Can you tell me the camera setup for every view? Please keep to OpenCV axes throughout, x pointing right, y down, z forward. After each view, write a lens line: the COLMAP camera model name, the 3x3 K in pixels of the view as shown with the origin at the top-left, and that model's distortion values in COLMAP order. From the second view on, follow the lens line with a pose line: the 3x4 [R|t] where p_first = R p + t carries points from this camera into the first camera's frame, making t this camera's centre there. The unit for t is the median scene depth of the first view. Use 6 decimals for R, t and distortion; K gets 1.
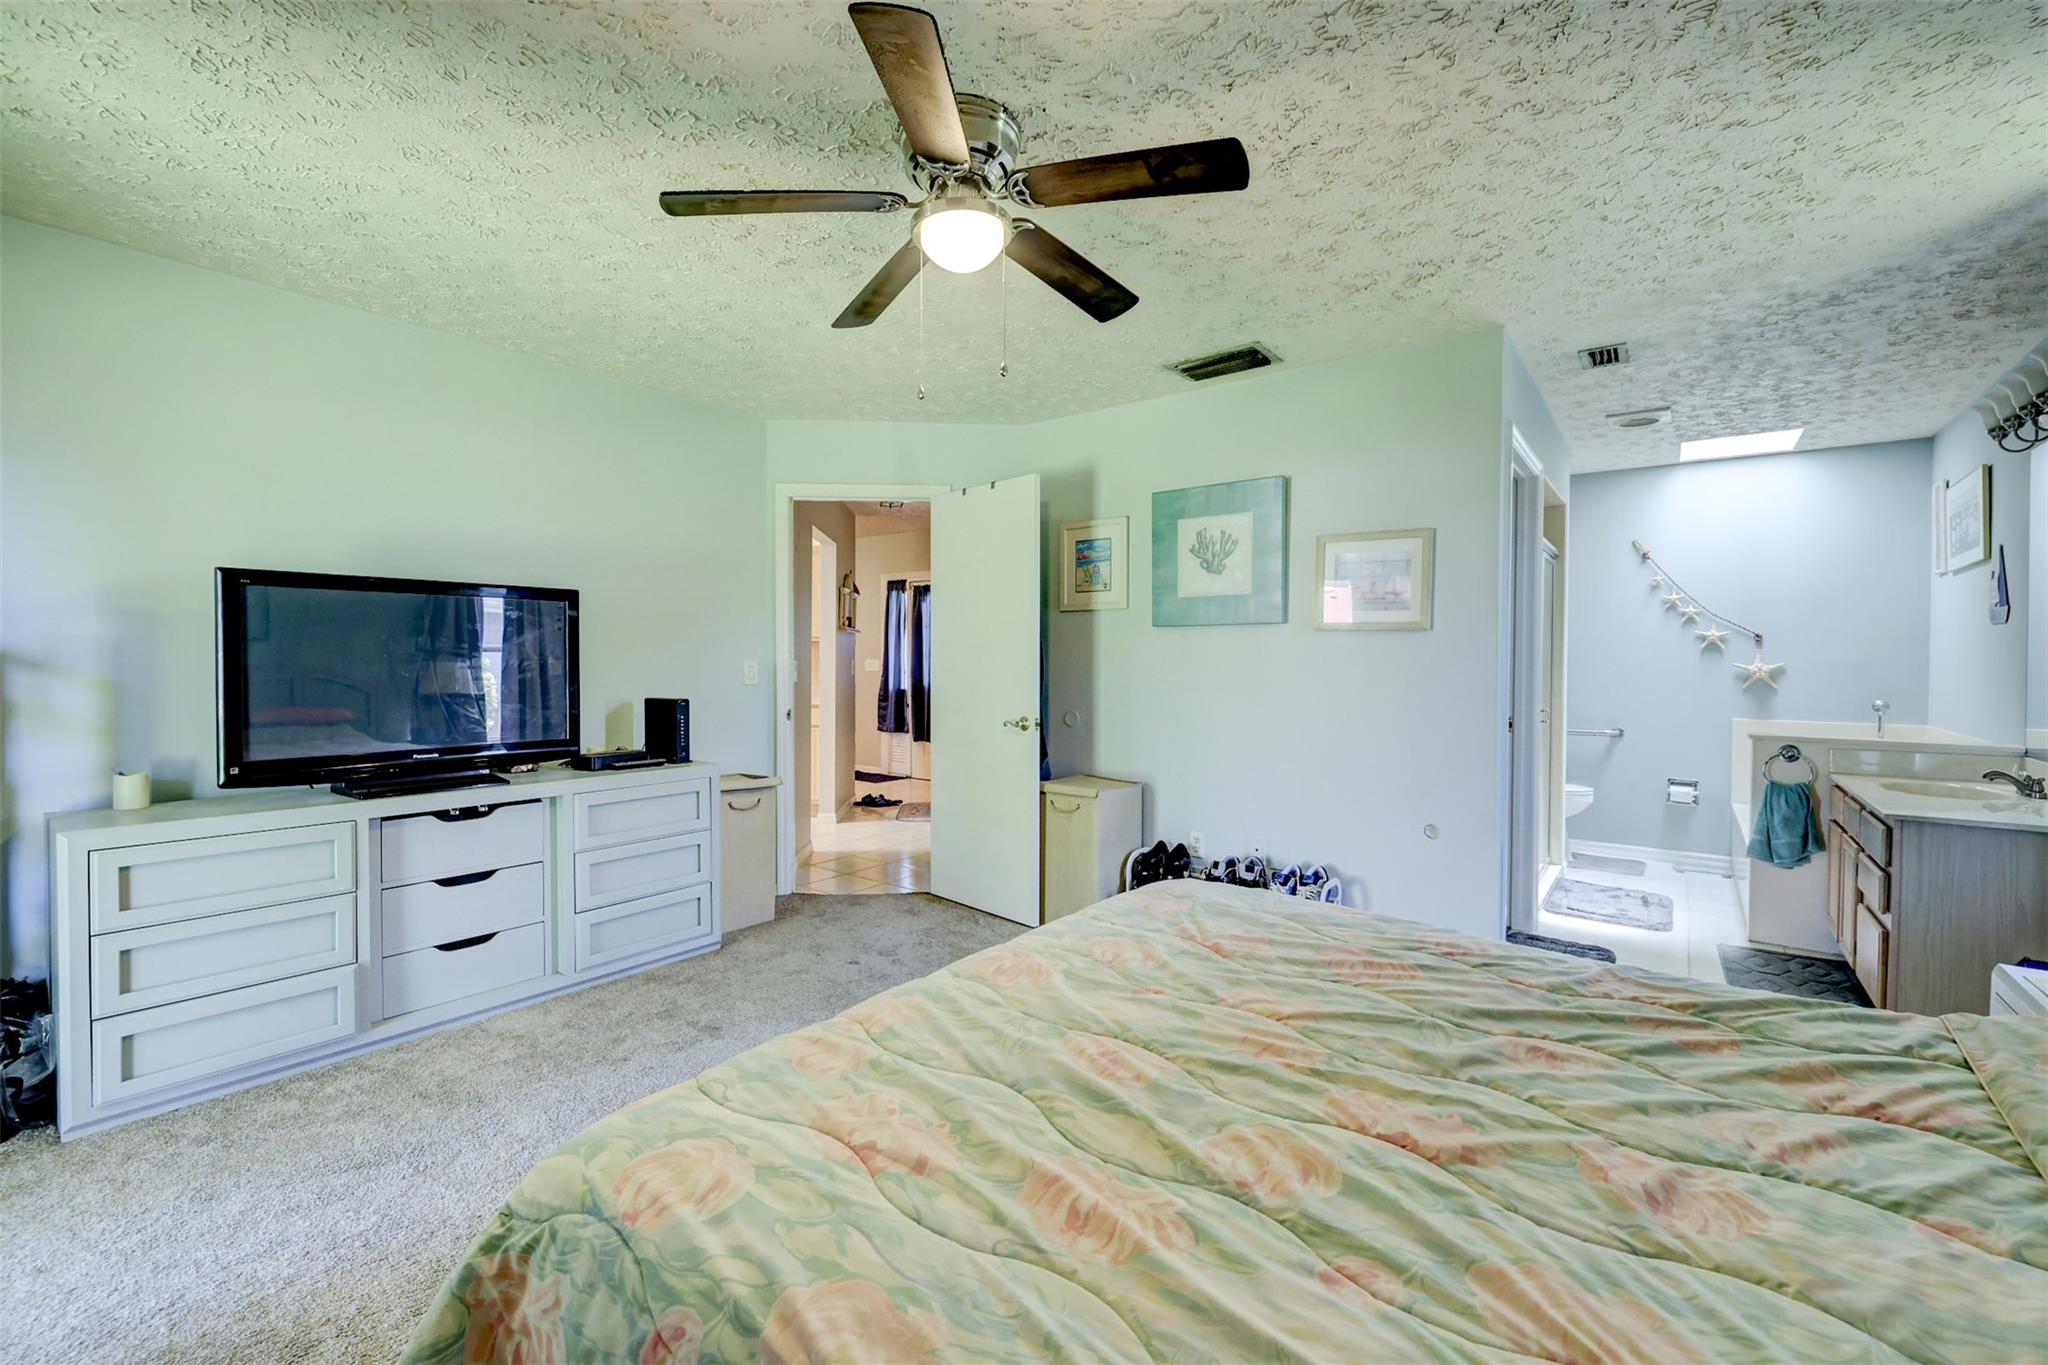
lens RADIAL K [[839.8, 0, 1021.1], [0, 839.8, 672.0], [0, 0, 1]] dist [-0.004788, 0.000751]
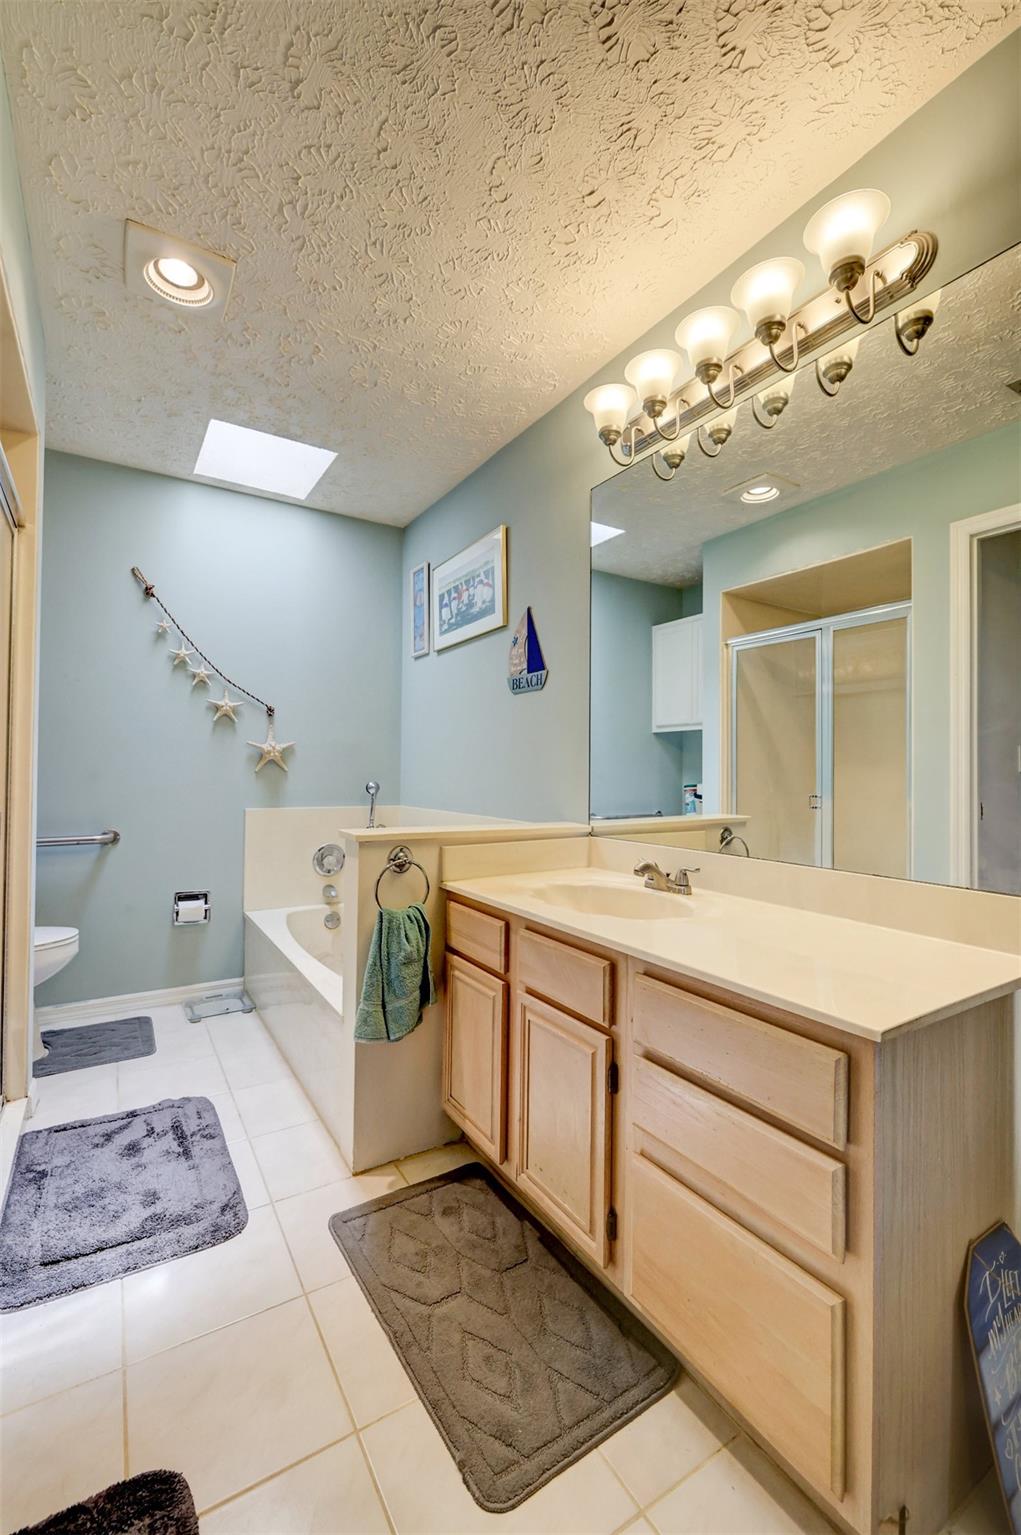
lens RADIAL K [[629.4, 0, 502.9], [0, 629.4, 762.5], [0, 0, 1]] dist [-0.004788, 0.000751]
pose [[0.349839, 0.013566, 0.936712, 0.355556], [0.001157, 0.999888, -0.014913, 0.020595], [-0.936809, 0.006301, 0.349784, 0.541298]]
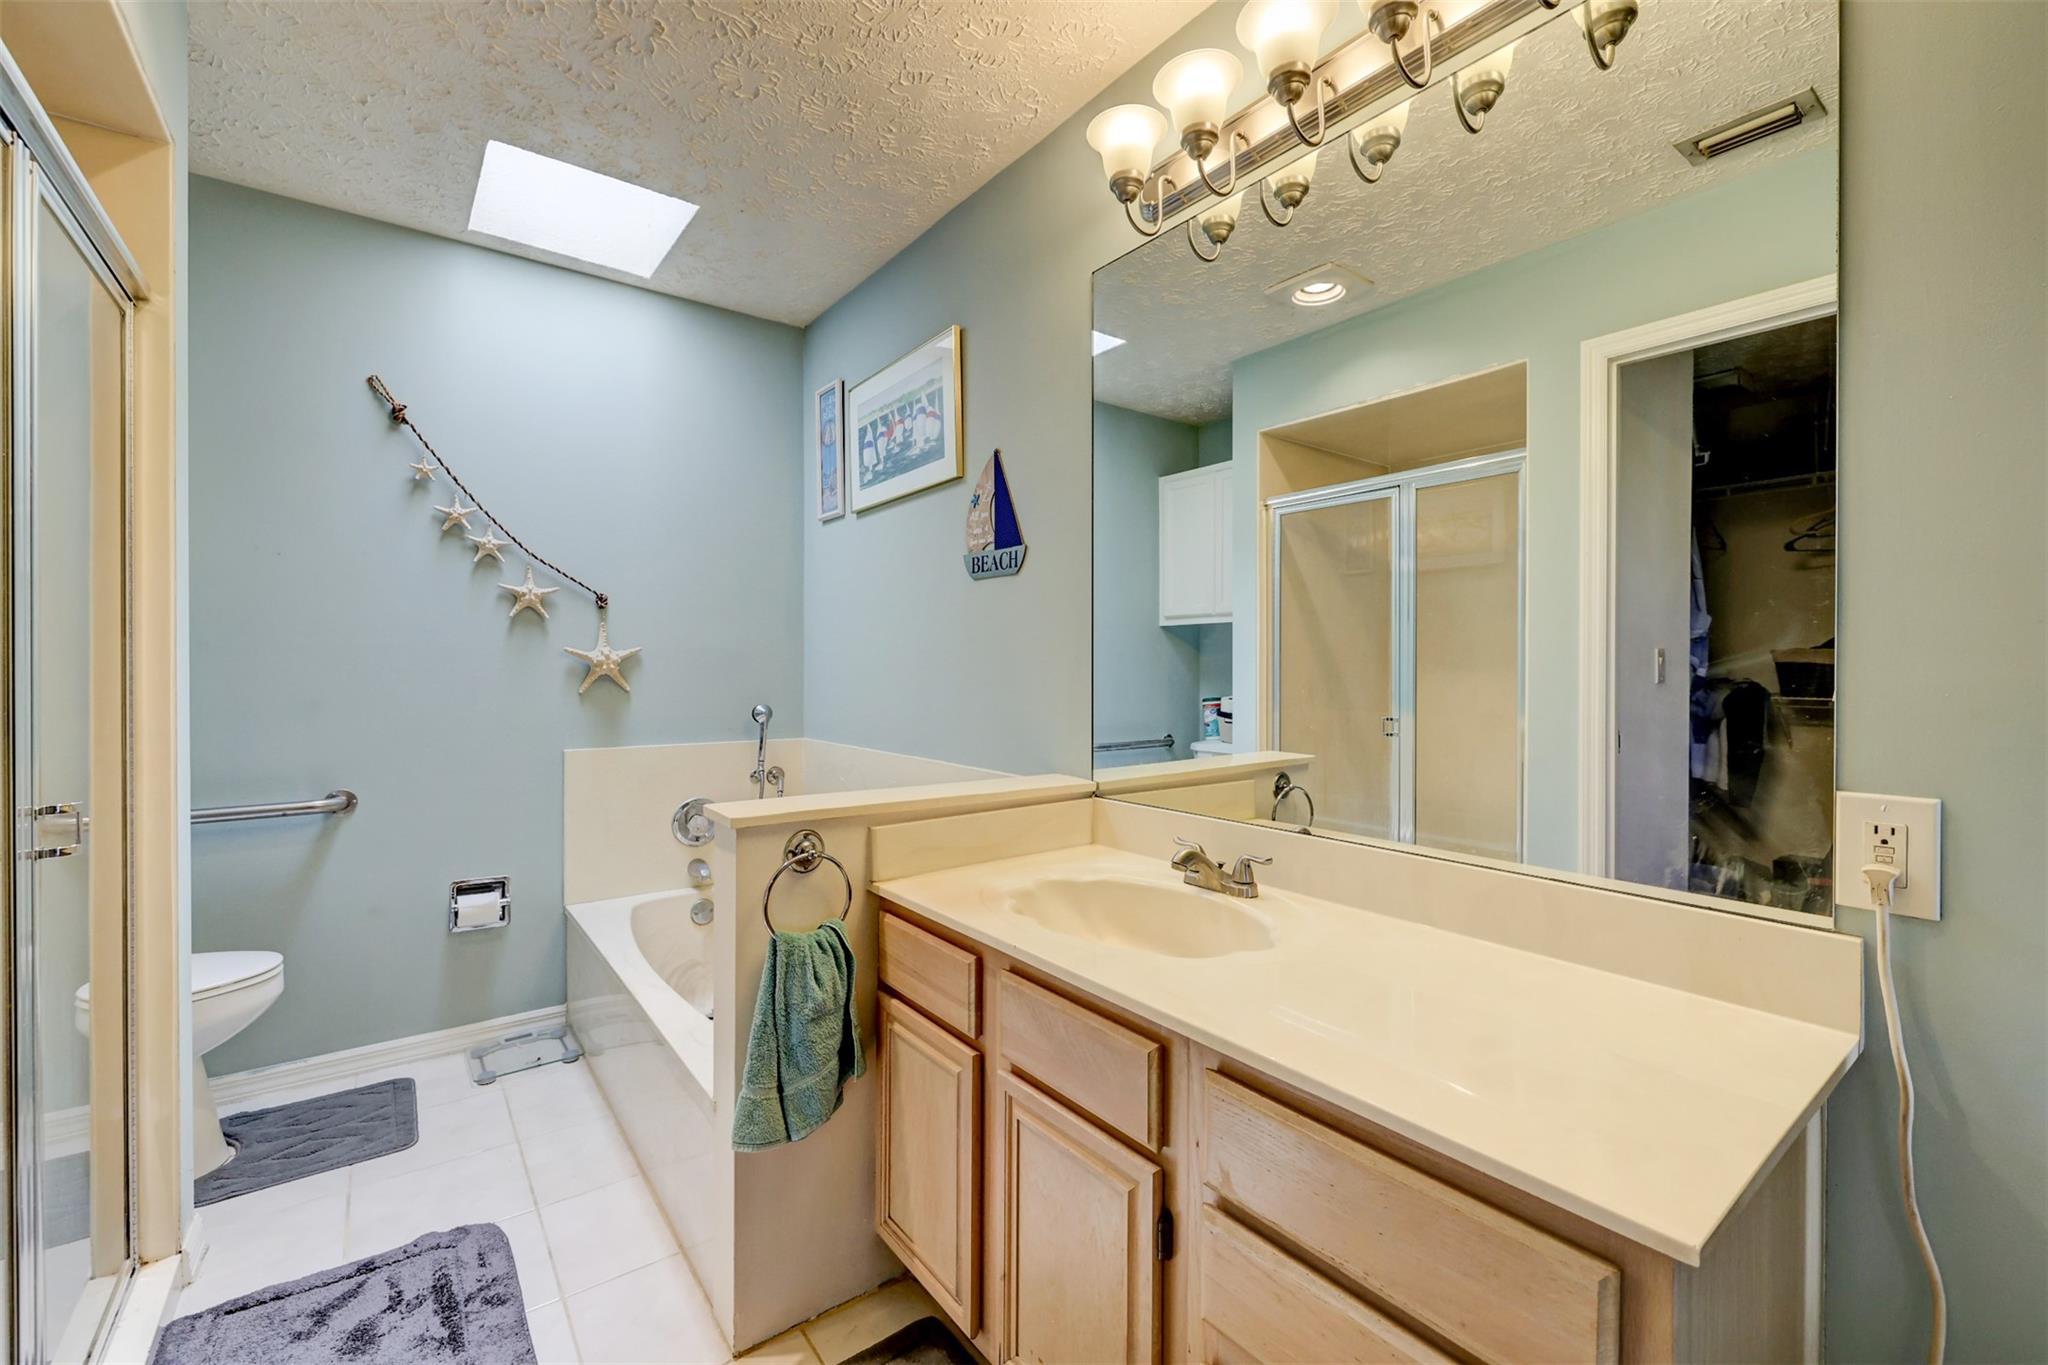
lens RADIAL K [[839.8, 0, 1023.8], [0, 839.8, 672.4], [0, 0, 1]] dist [-0.004788, 0.000751]
pose [[0.259903, -0.009075, 0.965592, 0.400110], [0.009287, 0.999933, 0.006898, 0.005550], [-0.965590, 0.007174, 0.259970, 0.566088]]
